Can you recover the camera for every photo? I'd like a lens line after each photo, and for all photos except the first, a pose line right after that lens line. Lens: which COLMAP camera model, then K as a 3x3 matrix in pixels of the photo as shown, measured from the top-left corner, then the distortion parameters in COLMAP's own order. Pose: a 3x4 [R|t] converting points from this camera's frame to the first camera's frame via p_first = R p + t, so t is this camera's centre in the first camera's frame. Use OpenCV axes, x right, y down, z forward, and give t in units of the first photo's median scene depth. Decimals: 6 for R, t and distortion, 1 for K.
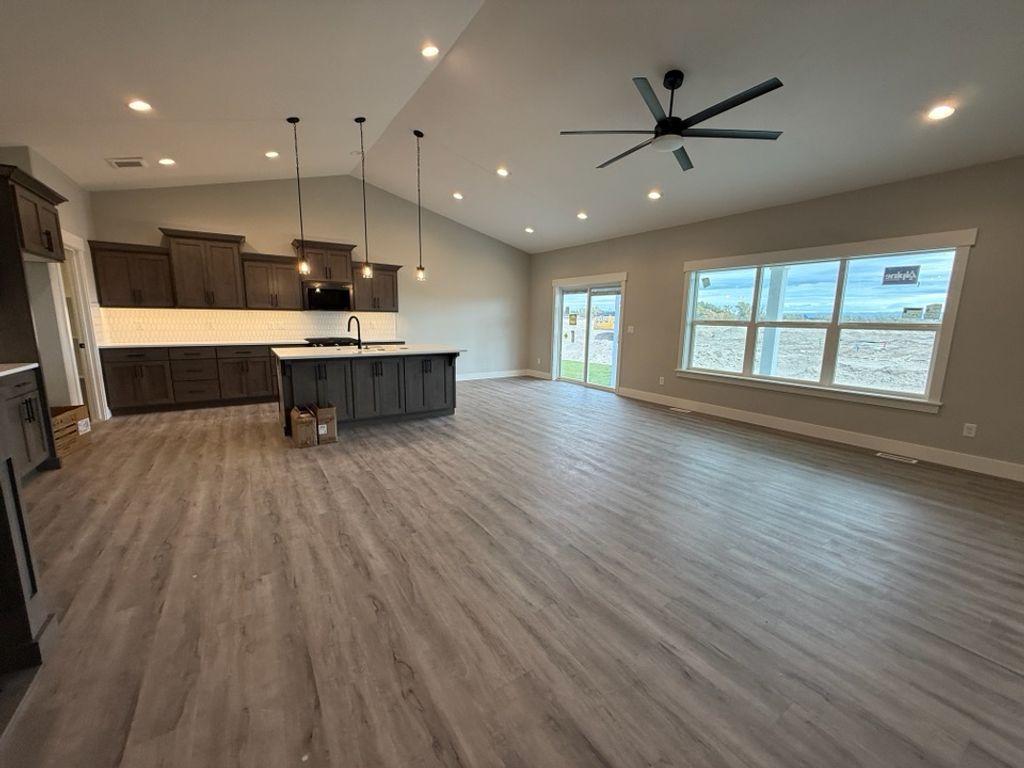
lens RADIAL K [[408.4, 0, 511.2], [0, 408.4, 386.1], [0, 0, 1]] dist [-0.001189, 0.000443]
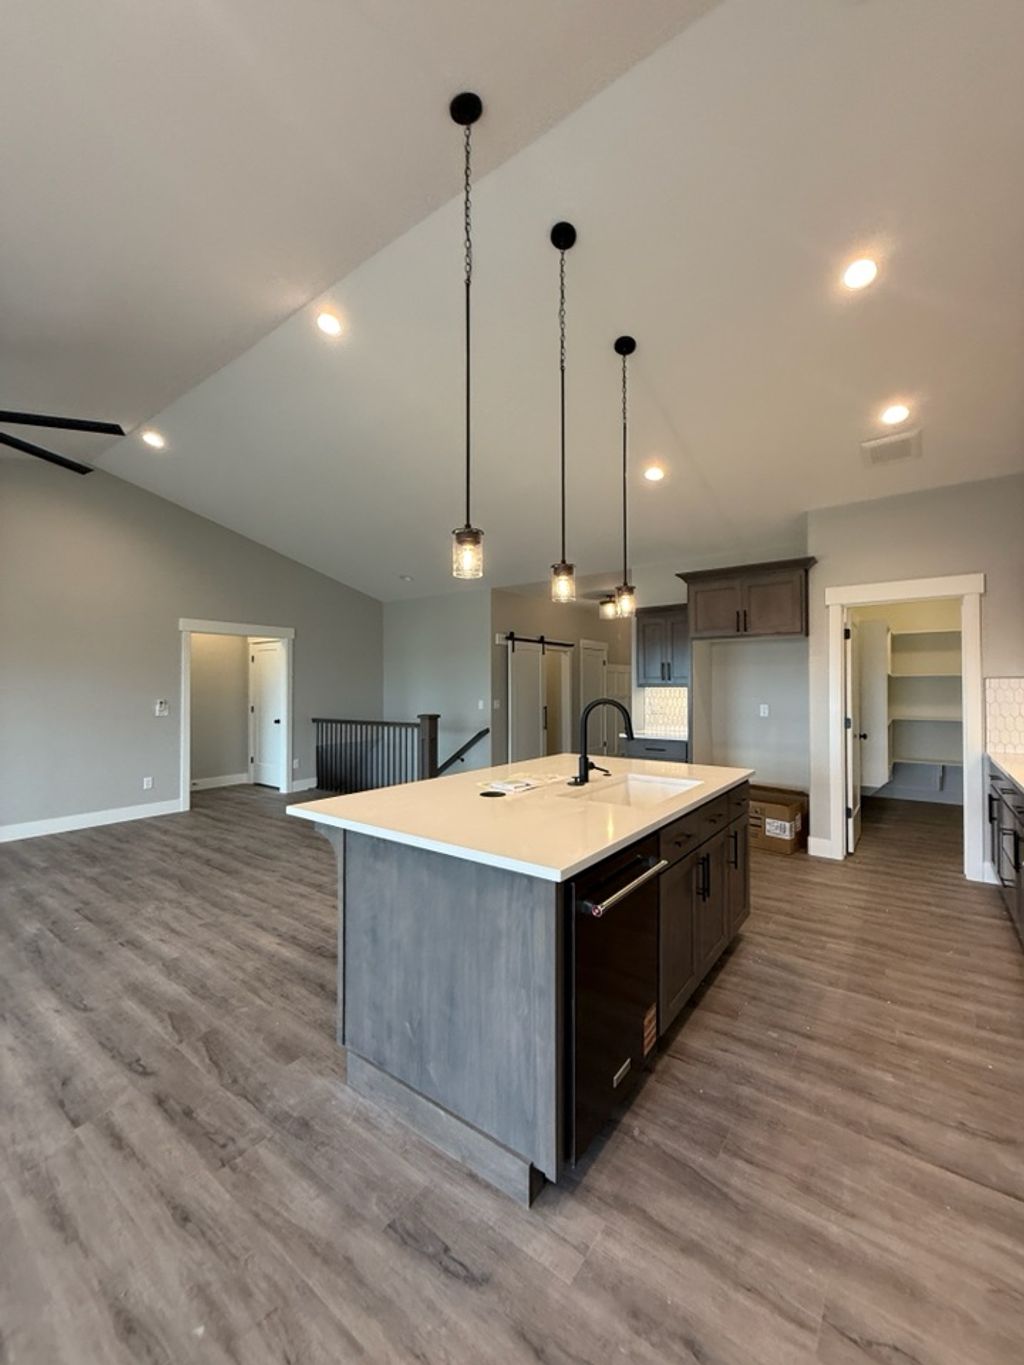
lens RADIAL K [[544.4, 0, 510.9], [0, 544.4, 684.7], [0, 0, 1]] dist [-0.001189, 0.000443]
pose [[-0.939833, -0.013101, -0.341382, -0.172986], [-0.065820, 0.987487, 0.143308, -0.338006], [0.335233, 0.157155, -0.928936, 1.950636]]
